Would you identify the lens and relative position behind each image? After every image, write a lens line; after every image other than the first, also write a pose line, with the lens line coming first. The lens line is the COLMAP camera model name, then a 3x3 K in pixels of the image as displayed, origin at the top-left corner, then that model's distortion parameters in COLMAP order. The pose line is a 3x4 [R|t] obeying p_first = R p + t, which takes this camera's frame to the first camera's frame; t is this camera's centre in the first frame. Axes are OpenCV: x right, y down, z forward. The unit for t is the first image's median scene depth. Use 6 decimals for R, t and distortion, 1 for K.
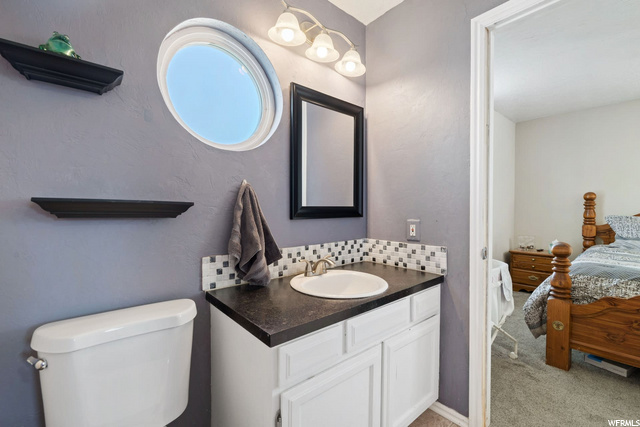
lens RADIAL K [[275.9, 0, 319.5], [0, 275.9, 213.4], [0, 0, 1]] dist [0.003813, 0.000235]
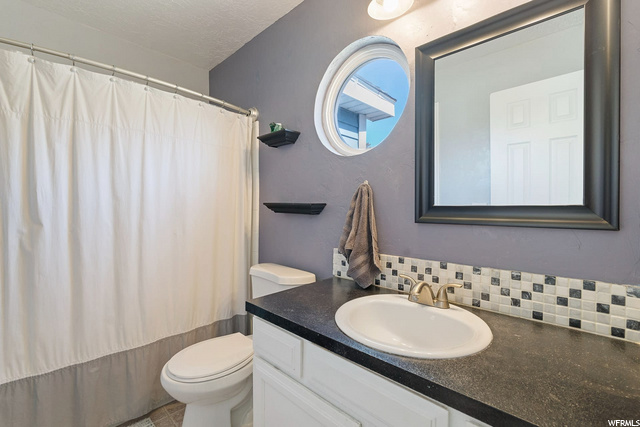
lens RADIAL K [[275.9, 0, 319.5], [0, 275.9, 210.7], [0, 0, 1]] dist [0.003813, 0.000235]
pose [[0.101412, 0.003021, -0.994840, 0.605865], [-0.025784, 0.999667, 0.000408, -0.004453], [0.994510, 0.025610, 0.101456, 0.613451]]
